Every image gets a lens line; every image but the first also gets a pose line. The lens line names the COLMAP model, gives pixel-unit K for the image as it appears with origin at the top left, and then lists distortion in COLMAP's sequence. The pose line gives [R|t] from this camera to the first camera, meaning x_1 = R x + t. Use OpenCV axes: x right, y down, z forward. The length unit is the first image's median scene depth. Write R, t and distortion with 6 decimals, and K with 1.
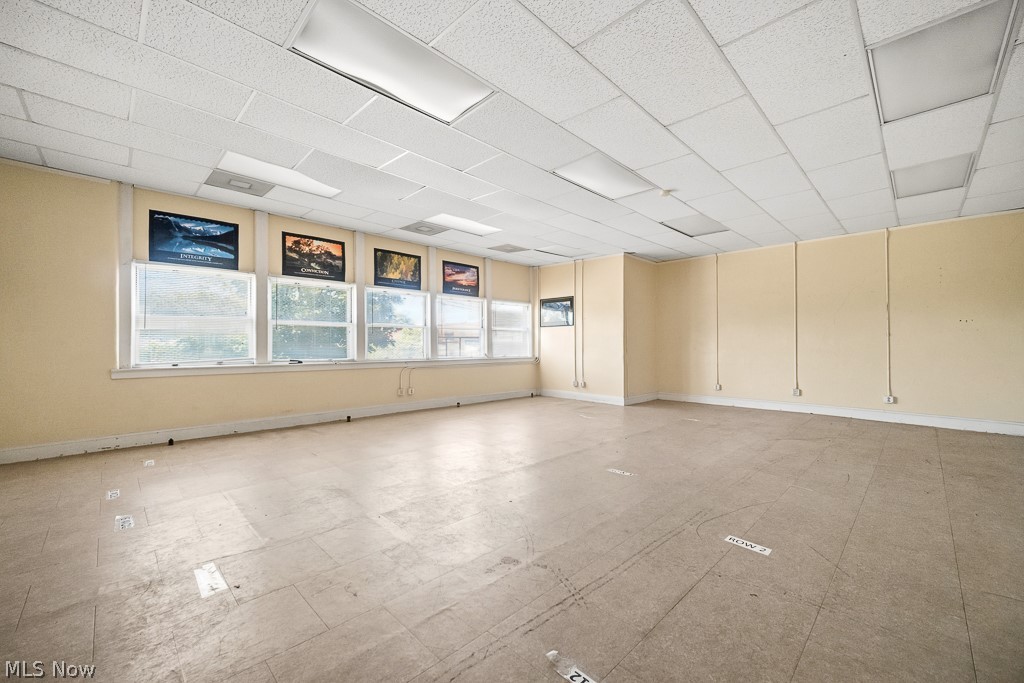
lens RADIAL K [[407.0, 0, 511.2], [0, 407.0, 336.2], [0, 0, 1]] dist [0.000274, 0.000131]
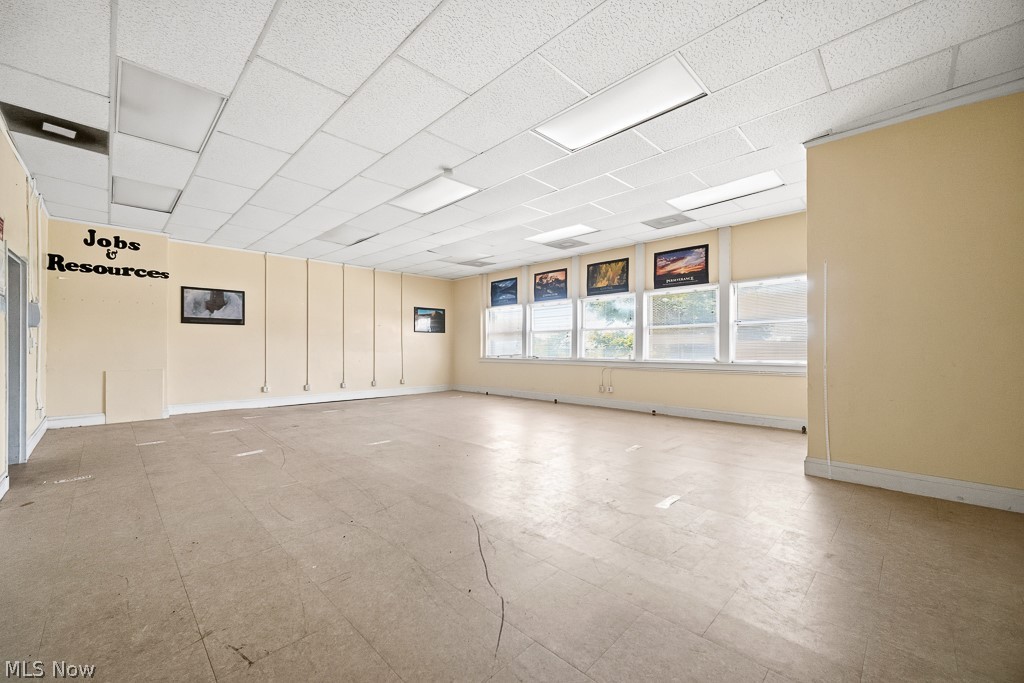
lens RADIAL K [[407.0, 0, 511.8], [0, 407.0, 348.9], [0, 0, 1]] dist [0.000274, 0.000131]
pose [[-0.001375, 0.010085, -0.999948, 0.841681], [0.029898, 0.999503, 0.010040, 0.010453], [0.999552, -0.029882, -0.001676, 0.762135]]
